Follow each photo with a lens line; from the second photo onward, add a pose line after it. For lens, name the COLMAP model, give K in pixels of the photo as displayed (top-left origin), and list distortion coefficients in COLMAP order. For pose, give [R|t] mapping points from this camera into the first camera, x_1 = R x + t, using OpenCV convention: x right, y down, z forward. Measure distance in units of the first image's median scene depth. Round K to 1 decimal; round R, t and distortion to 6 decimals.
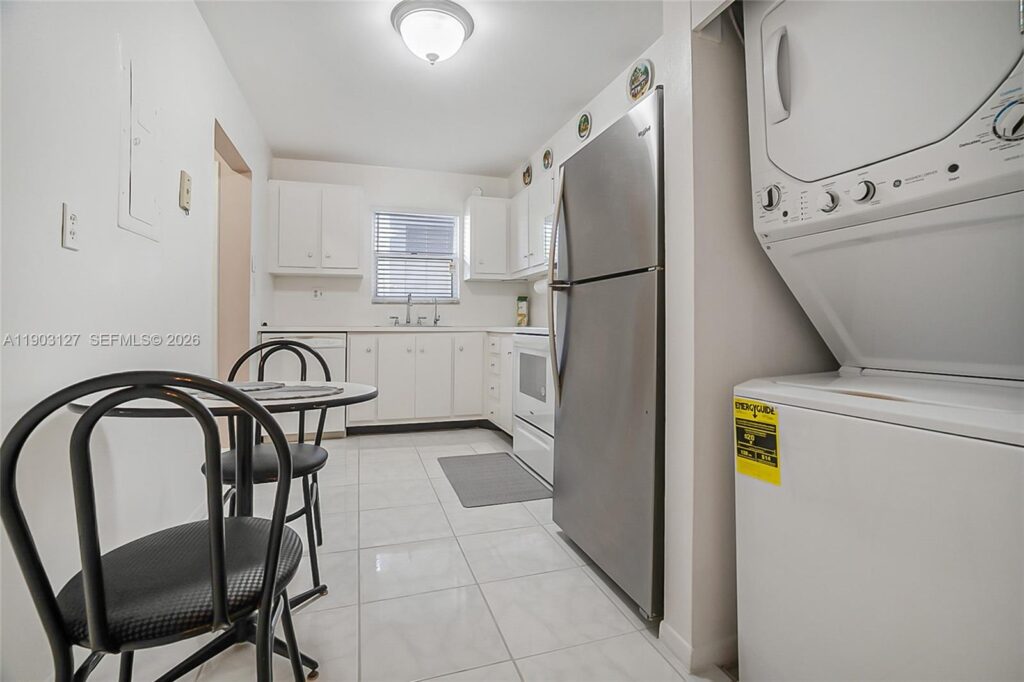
lens RADIAL K [[489.5, 0, 526.5], [0, 489.5, 309.7], [0, 0, 1]] dist [-0.032821, 0.010404]
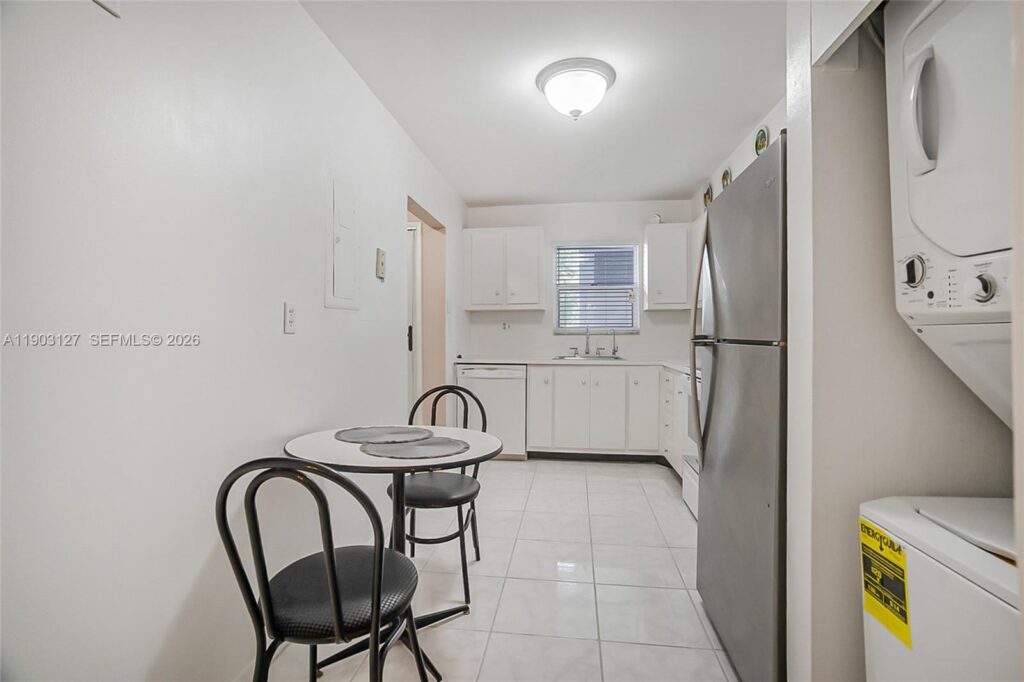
lens RADIAL K [[489.5, 0, 505.8], [0, 489.5, 326.6], [0, 0, 1]] dist [-0.032821, 0.010404]
pose [[0.889832, -0.002539, -0.456282, 0.157199], [0.009282, 0.999878, 0.012537, -0.090915], [0.456194, -0.015391, 0.889747, 0.010966]]
